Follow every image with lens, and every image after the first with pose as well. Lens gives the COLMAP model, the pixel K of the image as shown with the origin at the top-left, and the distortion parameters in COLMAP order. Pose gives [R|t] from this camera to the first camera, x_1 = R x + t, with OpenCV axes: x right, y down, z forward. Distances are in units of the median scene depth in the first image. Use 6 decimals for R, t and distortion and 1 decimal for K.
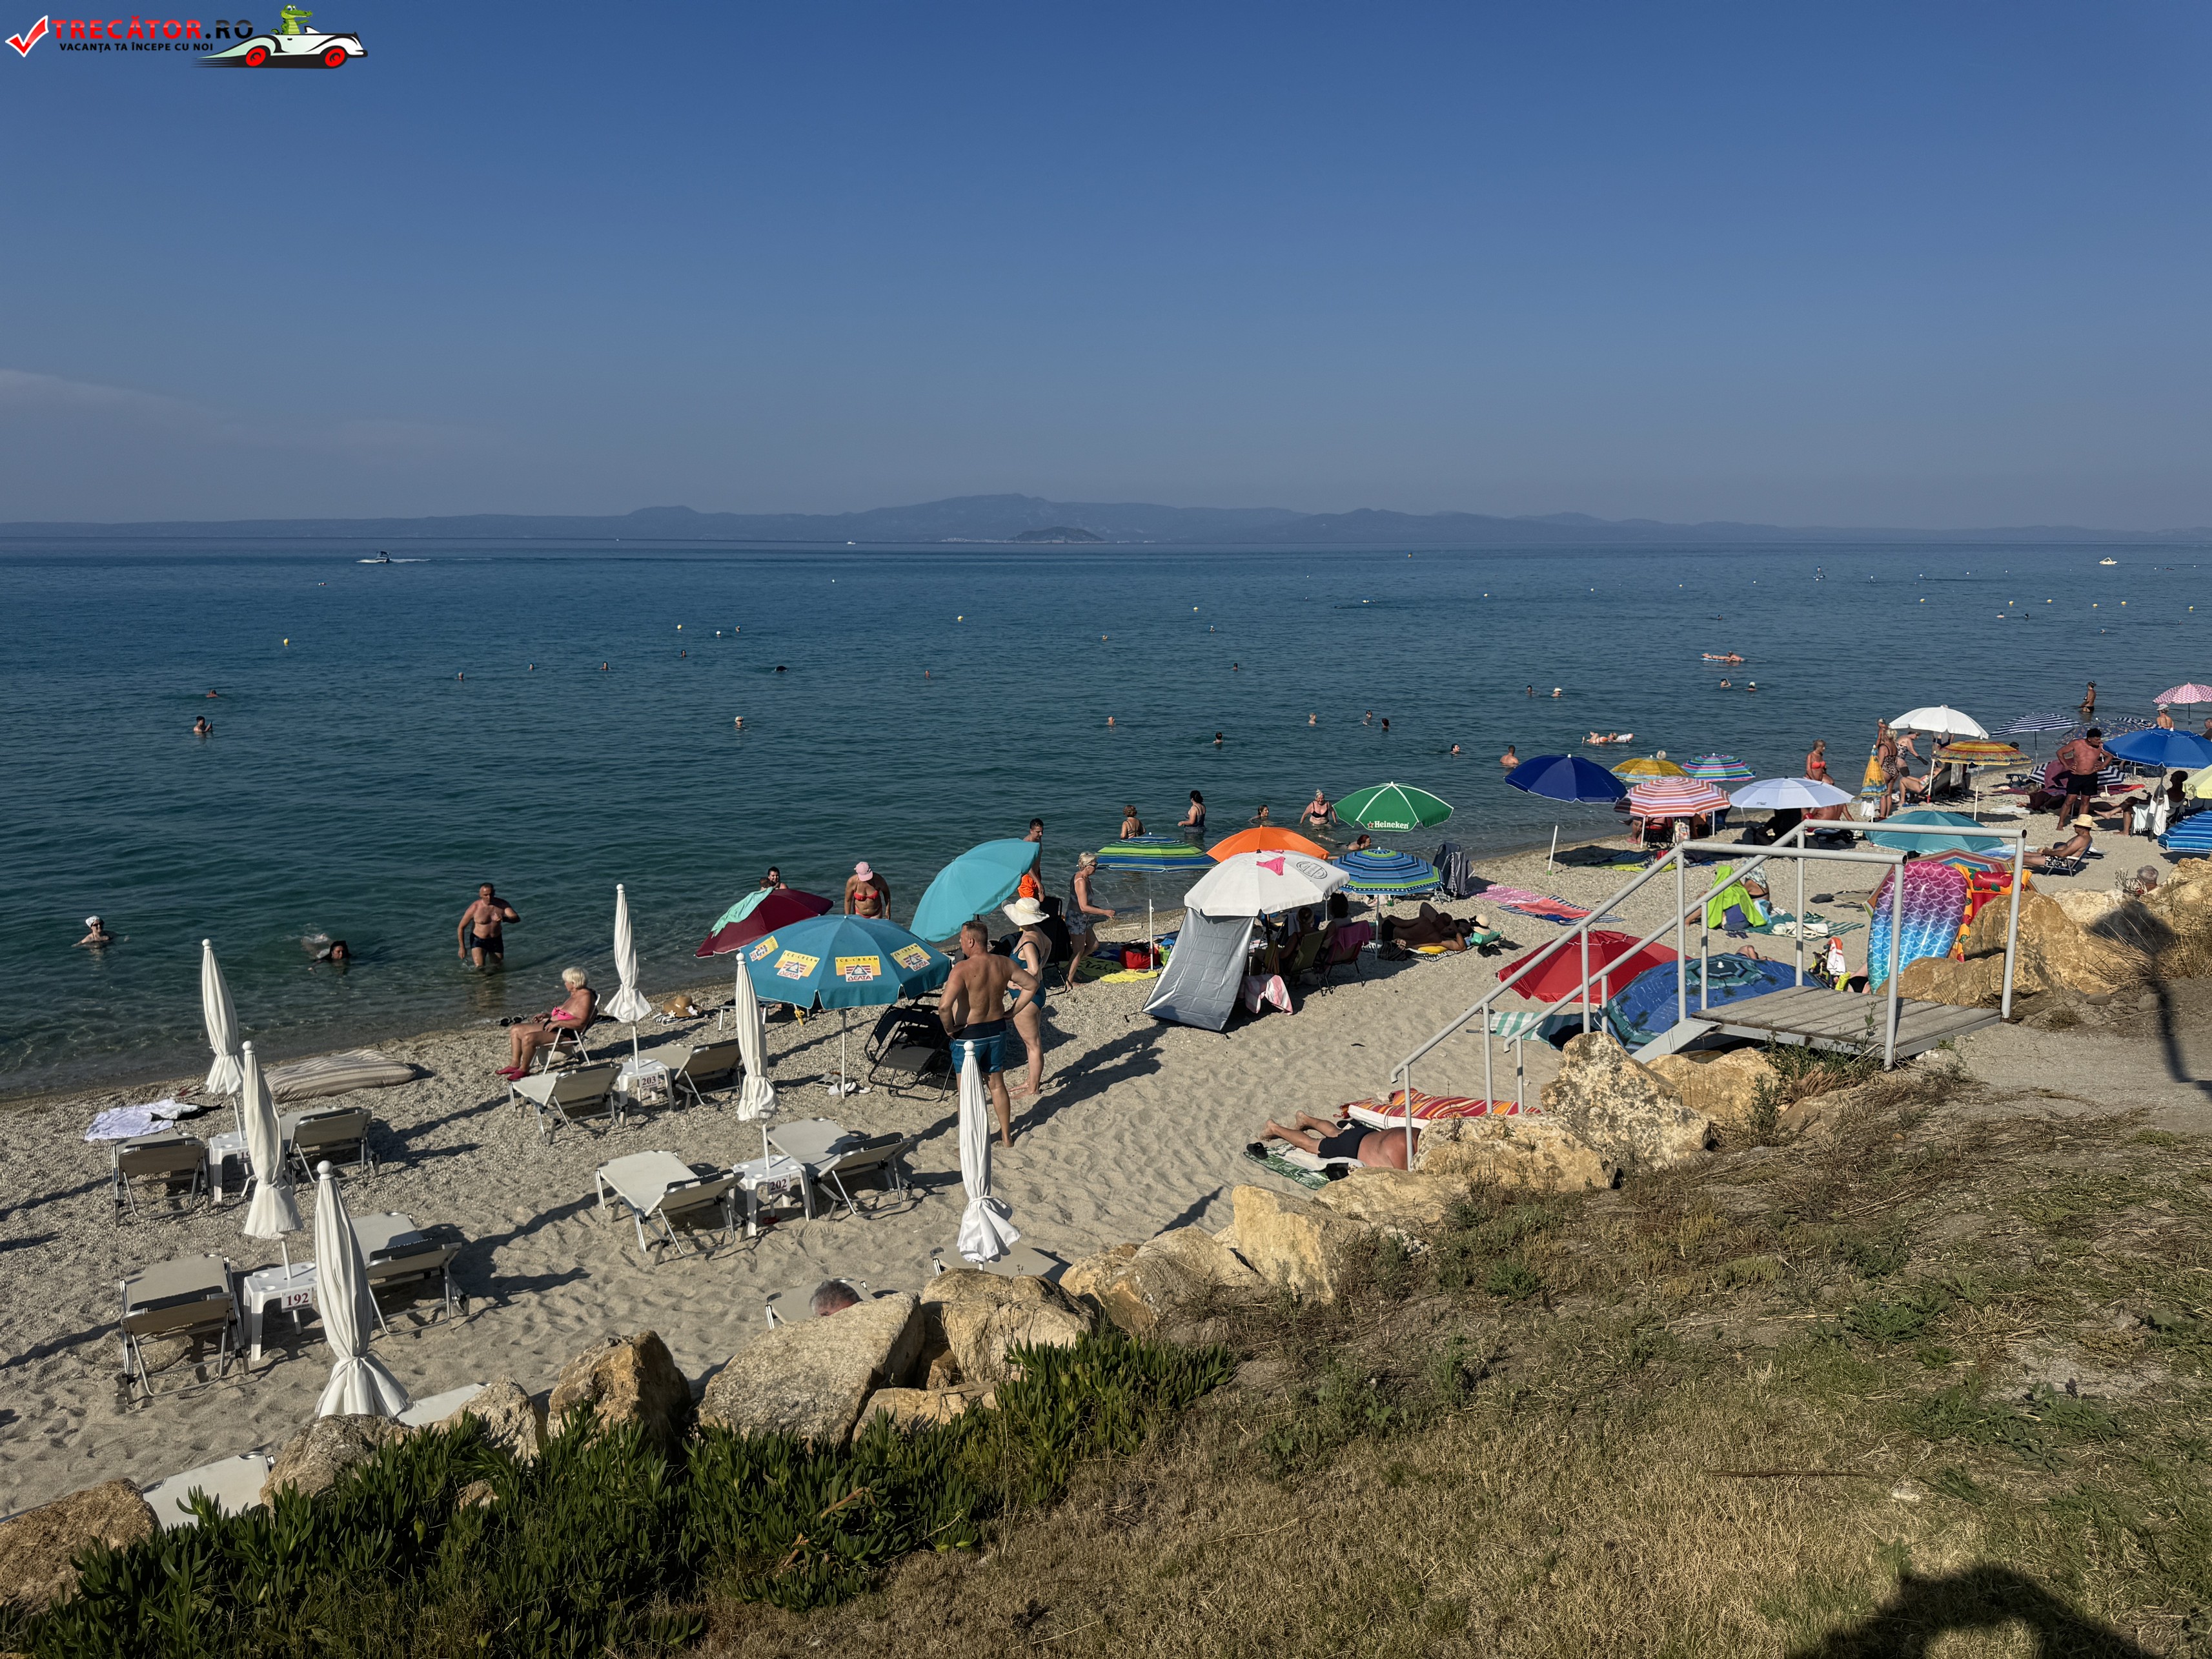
lens RADIAL K [[1540.4, 0, 1106.0], [0, 1540.4, 829.5], [0, 0, 1]] dist [0.000760, 0.000500]
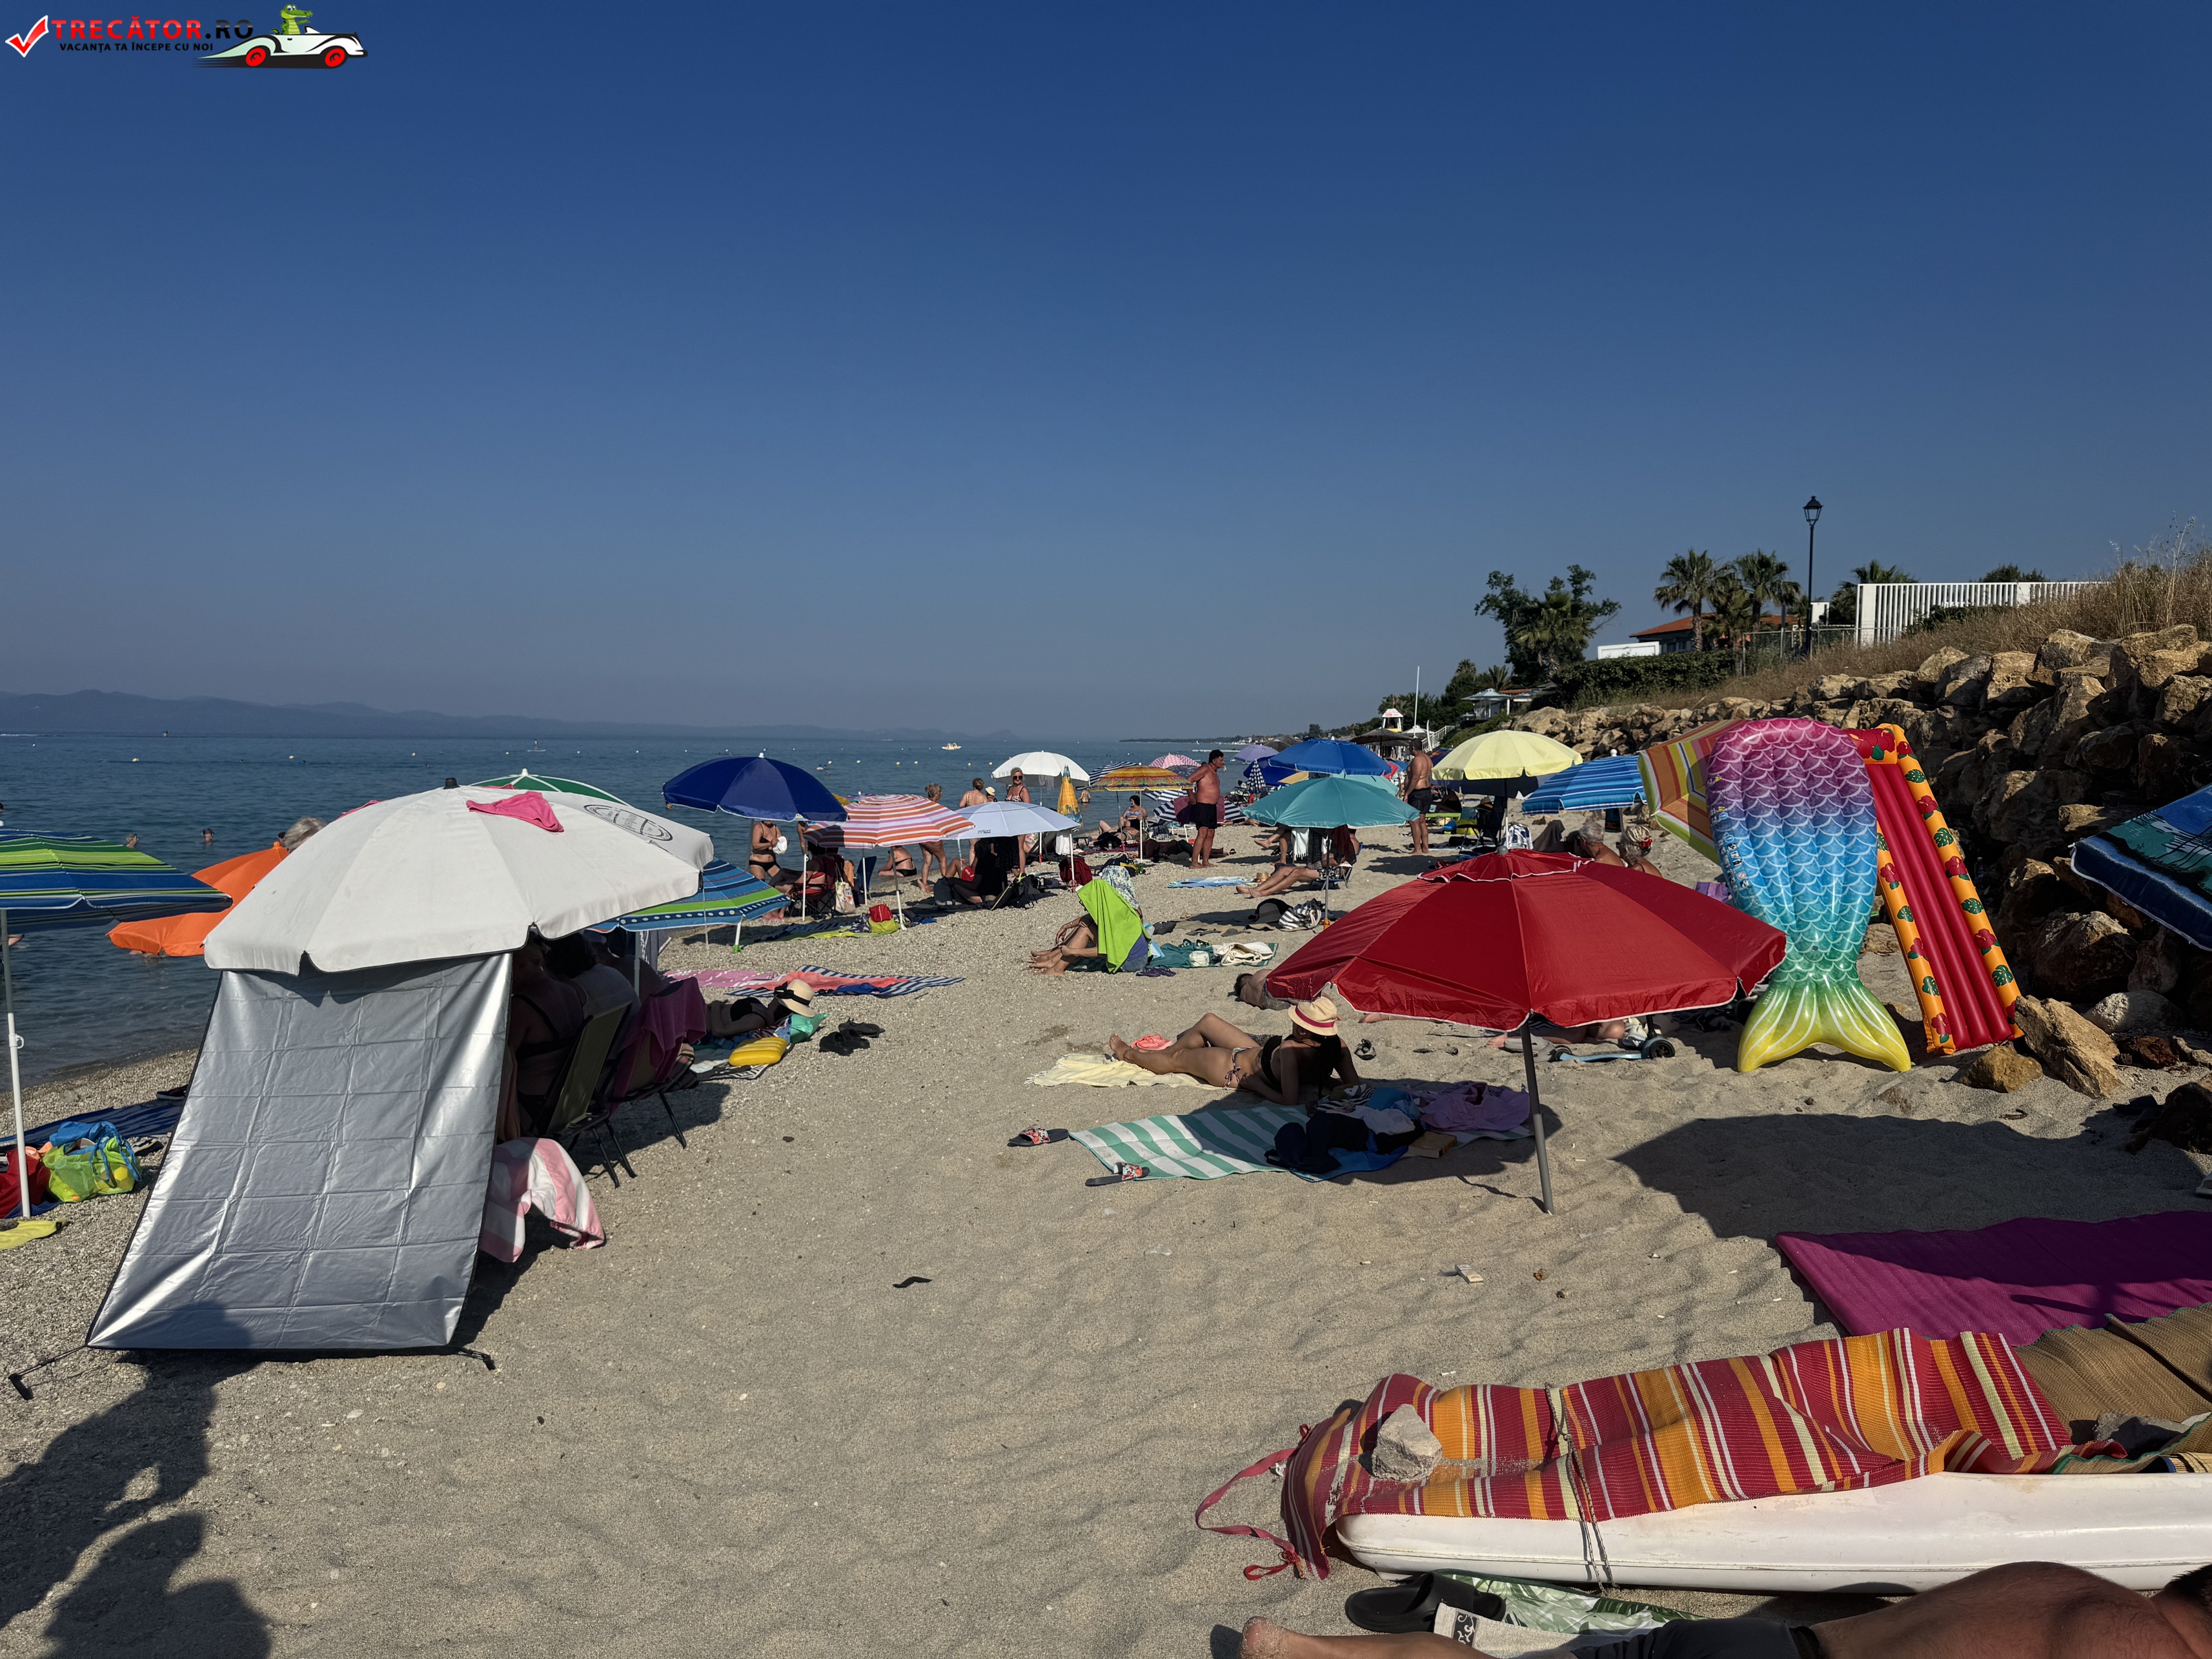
lens RADIAL K [[1540.4, 0, 1106.0], [0, 1540.4, 829.5], [0, 0, 1]] dist [0.000760, 0.000500]
pose [[0.733223, -0.033147, 0.679180, -0.027797], [0.119428, 0.989563, -0.080636, 0.070387], [-0.669418, 0.140237, 0.729529, 0.666169]]
